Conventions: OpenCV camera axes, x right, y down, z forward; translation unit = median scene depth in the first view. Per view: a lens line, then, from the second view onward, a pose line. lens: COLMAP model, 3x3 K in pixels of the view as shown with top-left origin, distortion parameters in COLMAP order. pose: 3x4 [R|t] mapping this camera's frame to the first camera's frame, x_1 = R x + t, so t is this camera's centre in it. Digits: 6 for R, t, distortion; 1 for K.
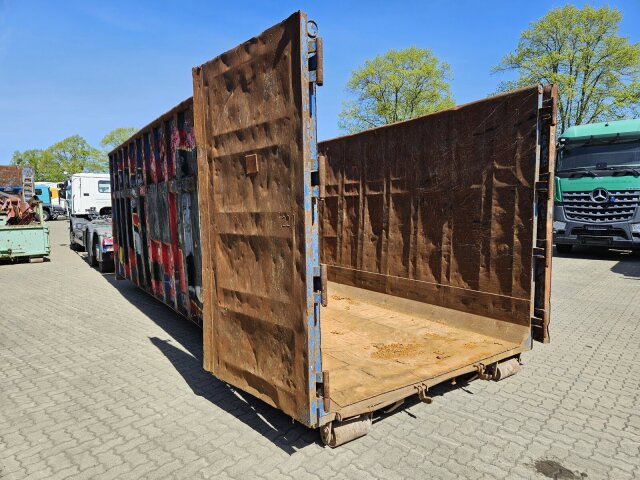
lens RADIAL K [[434.5, 0, 318.8], [0, 434.5, 245.7], [0, 0, 1]] dist [0.064981, -0.048595]
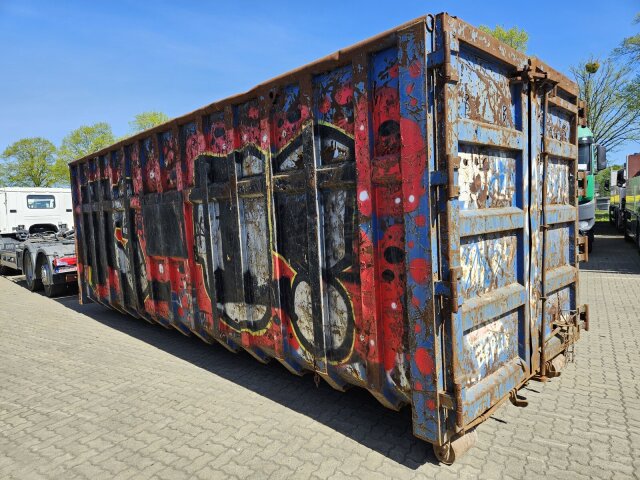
lens RADIAL K [[434.5, 0, 317.2], [0, 434.5, 239.9], [0, 0, 1]] dist [0.064981, -0.048595]
pose [[0.985170, -0.041987, 0.166363, -0.225176], [0.047825, 0.998367, -0.031242, -0.001661], [-0.164780, 0.038735, 0.985570, 0.058279]]
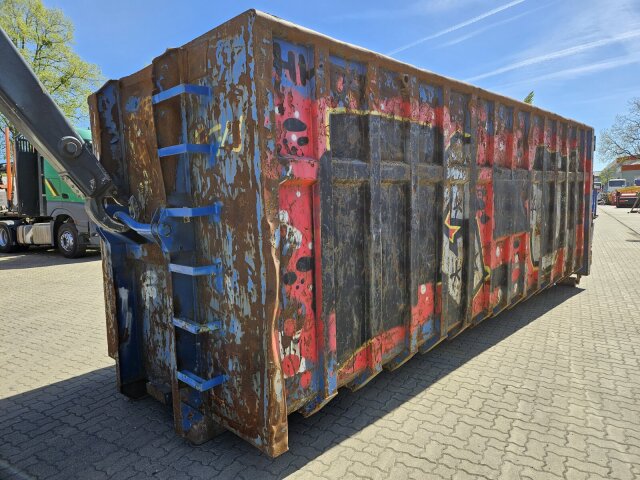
lens RADIAL K [[434.5, 0, 319.0], [0, 434.5, 235.5], [0, 0, 1]] dist [0.064981, -0.048595]
pose [[-0.212701, -0.070448, 0.974575, -1.269504], [0.120415, 0.987905, 0.097692, -0.158260], [-0.969669, 0.138132, -0.201645, 1.727850]]
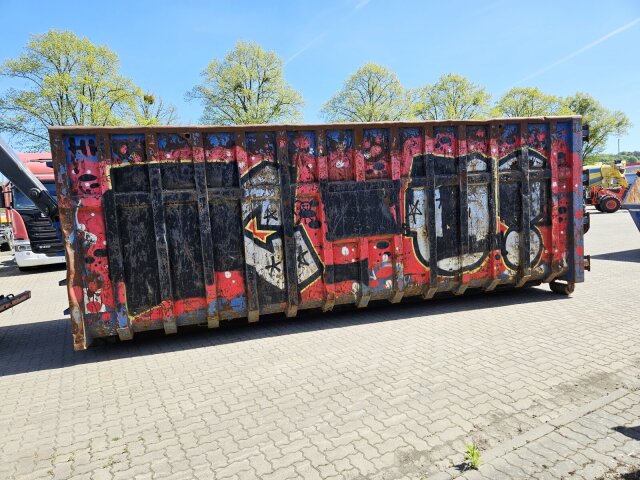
lens RADIAL K [[434.5, 0, 318.0], [0, 434.5, 241.1], [0, 0, 1]] dist [0.064981, -0.048595]
pose [[0.323457, -0.093378, 0.941624, -1.515952], [0.147104, 0.987983, 0.047443, -0.073540], [-0.934739, 0.123171, 0.333306, 0.847710]]
